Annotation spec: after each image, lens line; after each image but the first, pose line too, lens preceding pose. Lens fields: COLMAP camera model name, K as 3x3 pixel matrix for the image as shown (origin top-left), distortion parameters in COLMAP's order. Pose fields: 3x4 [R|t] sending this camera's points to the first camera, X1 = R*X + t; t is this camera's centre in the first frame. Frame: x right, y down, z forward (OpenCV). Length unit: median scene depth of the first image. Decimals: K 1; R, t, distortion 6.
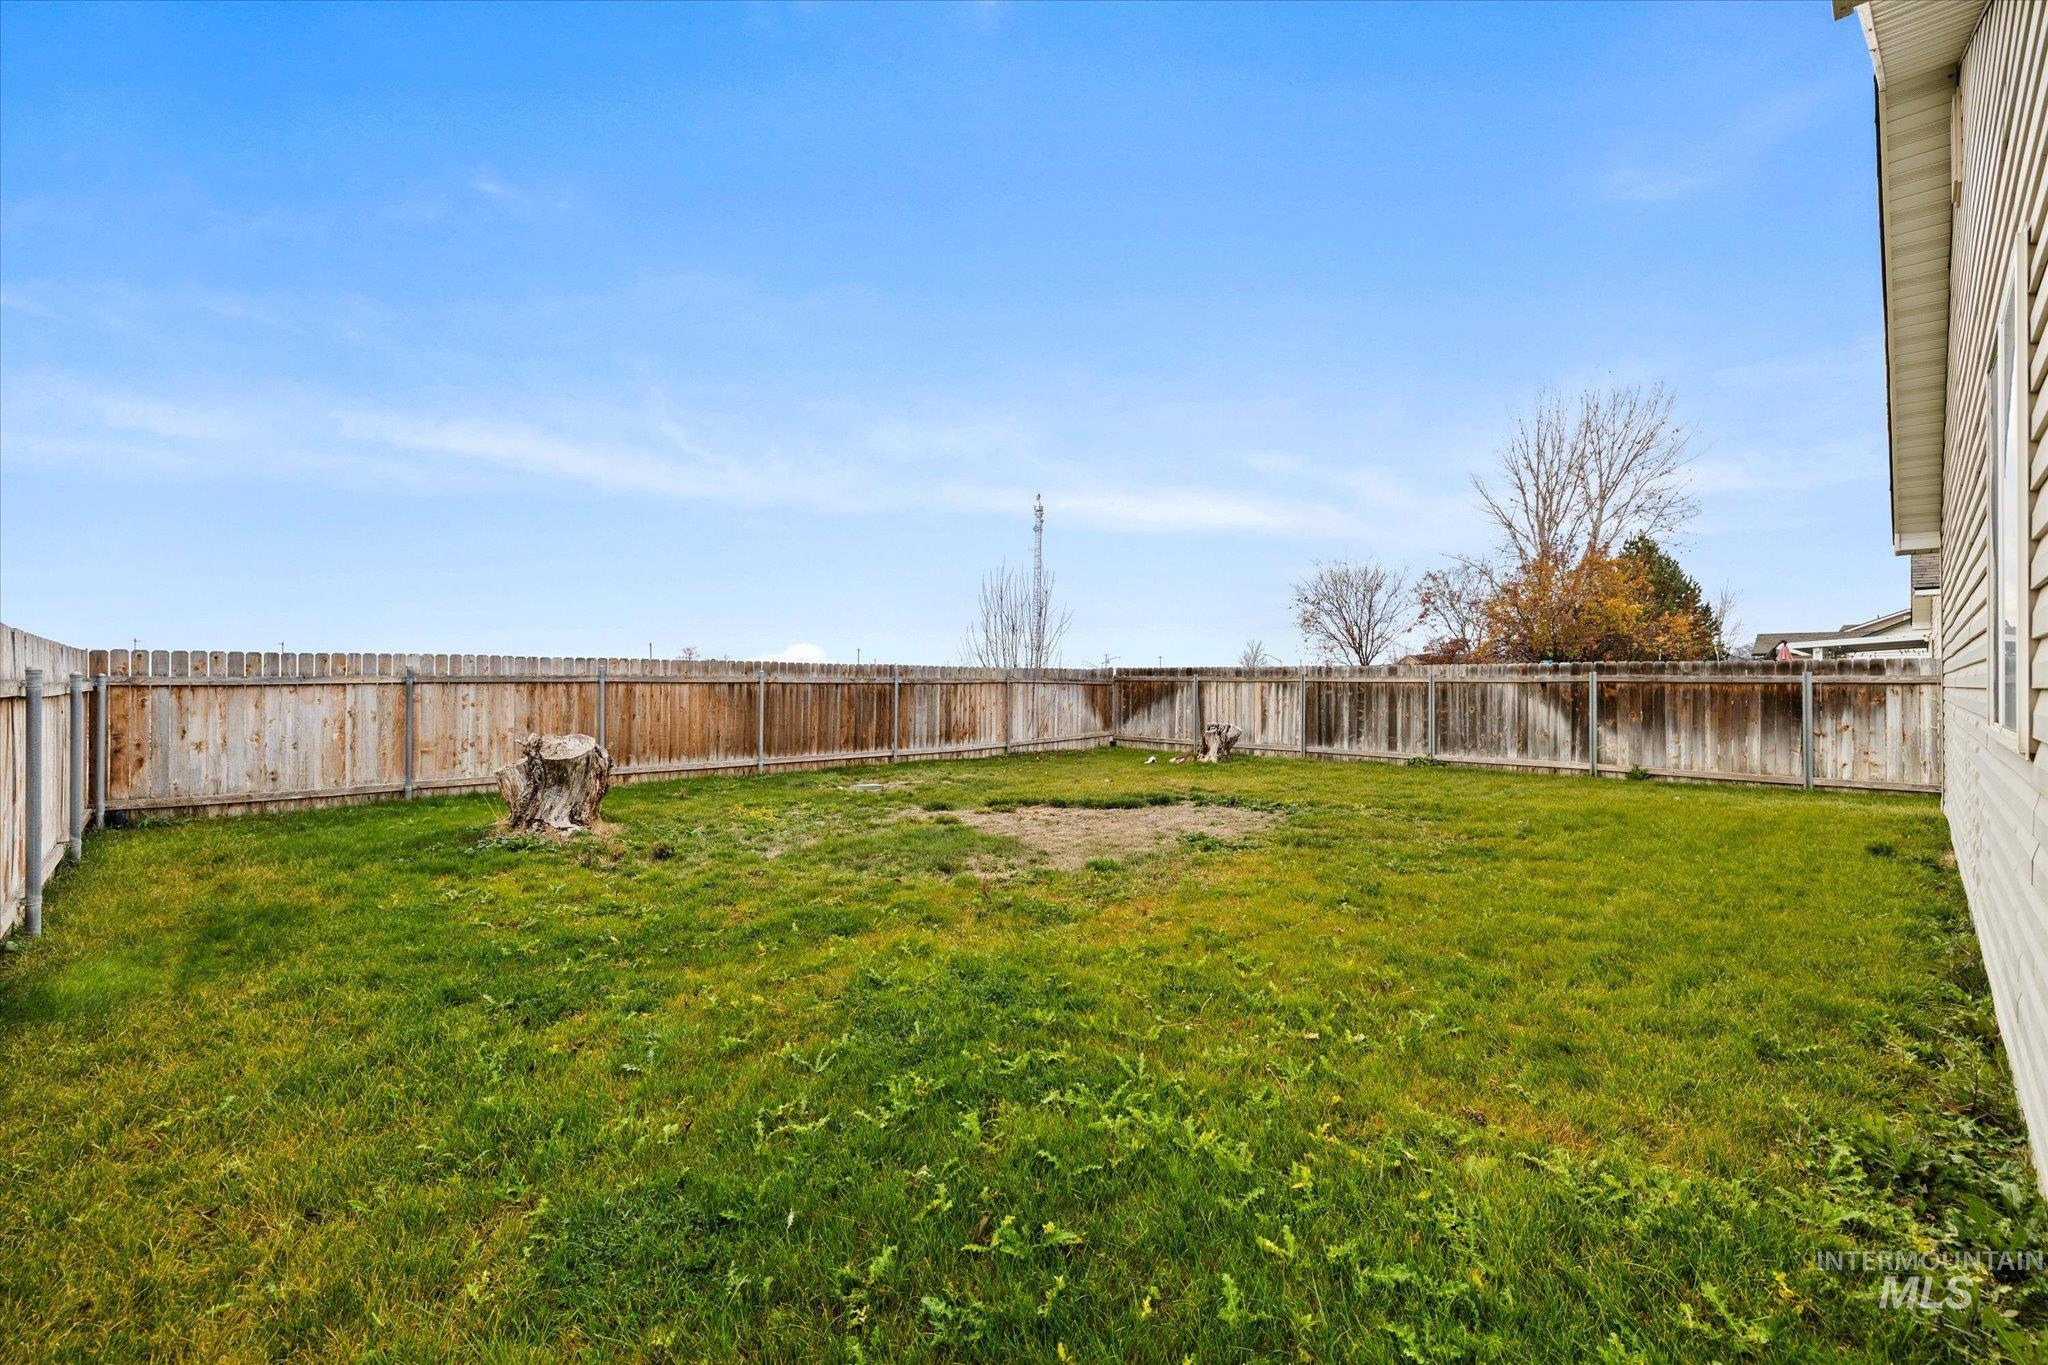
lens RADIAL K [[837.1, 0, 1025.8], [0, 837.1, 684.2], [0, 0, 1]] dist [-0.001350, -0.000266]
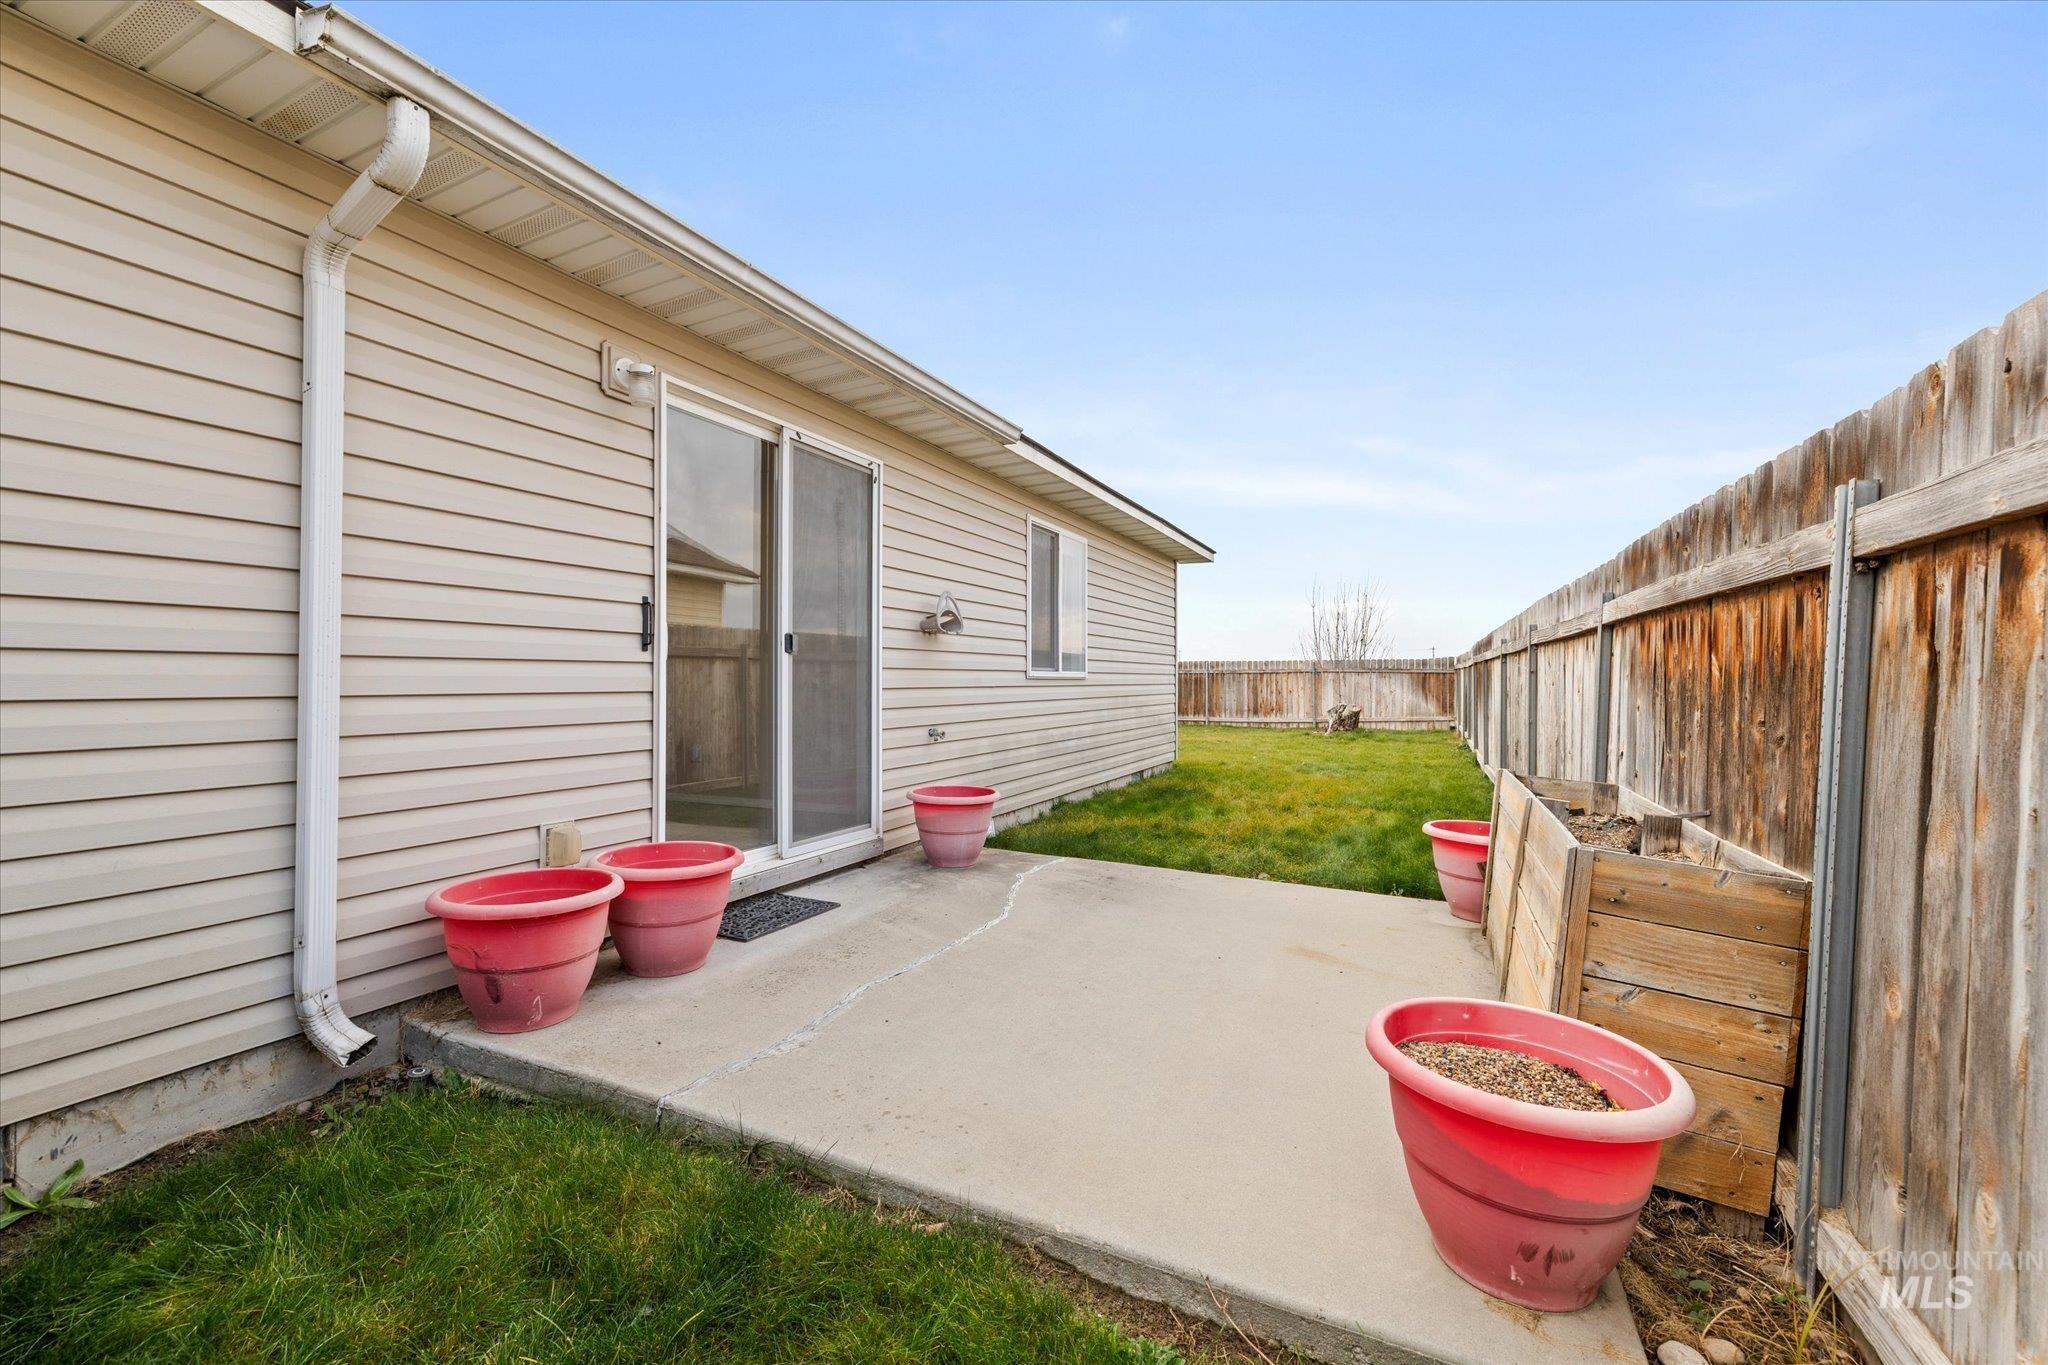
lens RADIAL K [[837.1, 0, 1012.1], [0, 837.1, 687.5], [0, 0, 1]] dist [-0.001350, -0.000266]
pose [[0.376314, 0.008602, -0.926452, 1.163663], [0.003392, 0.999937, 0.010662, 0.007423], [0.926486, -0.007155, 0.376262, 0.105876]]
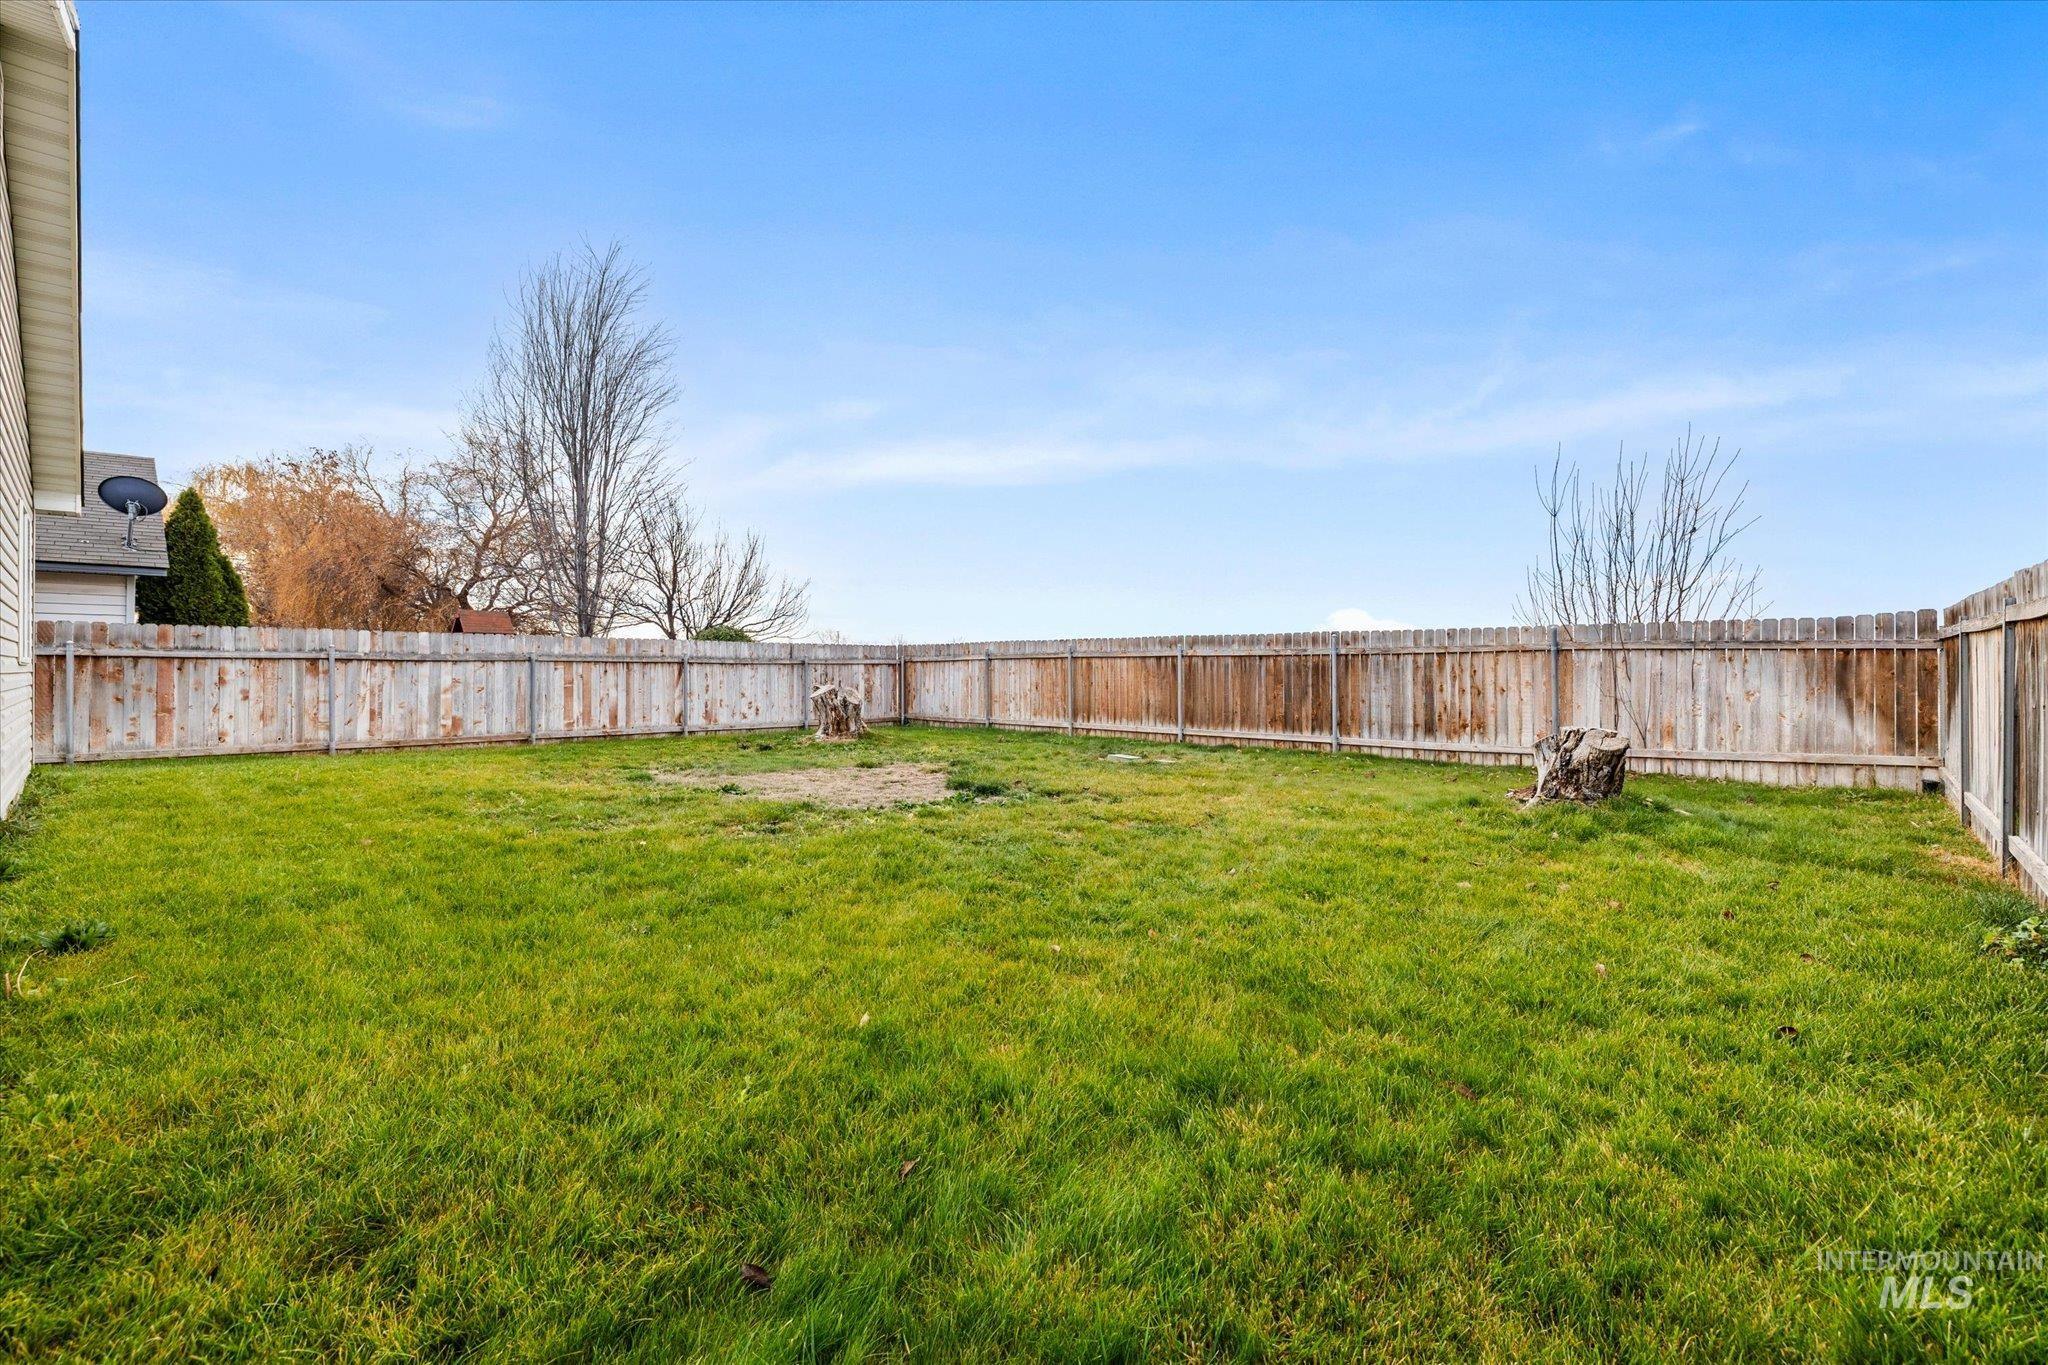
lens RADIAL K [[837.1, 0, 1033.8], [0, 837.1, 670.9], [0, 0, 1]] dist [-0.001350, -0.000266]
pose [[0.069294, 0.005306, -0.997582, 0.656347], [0.005599, 0.999968, 0.005708, 0.009065], [0.997581, -0.005981, 0.069262, 0.681539]]
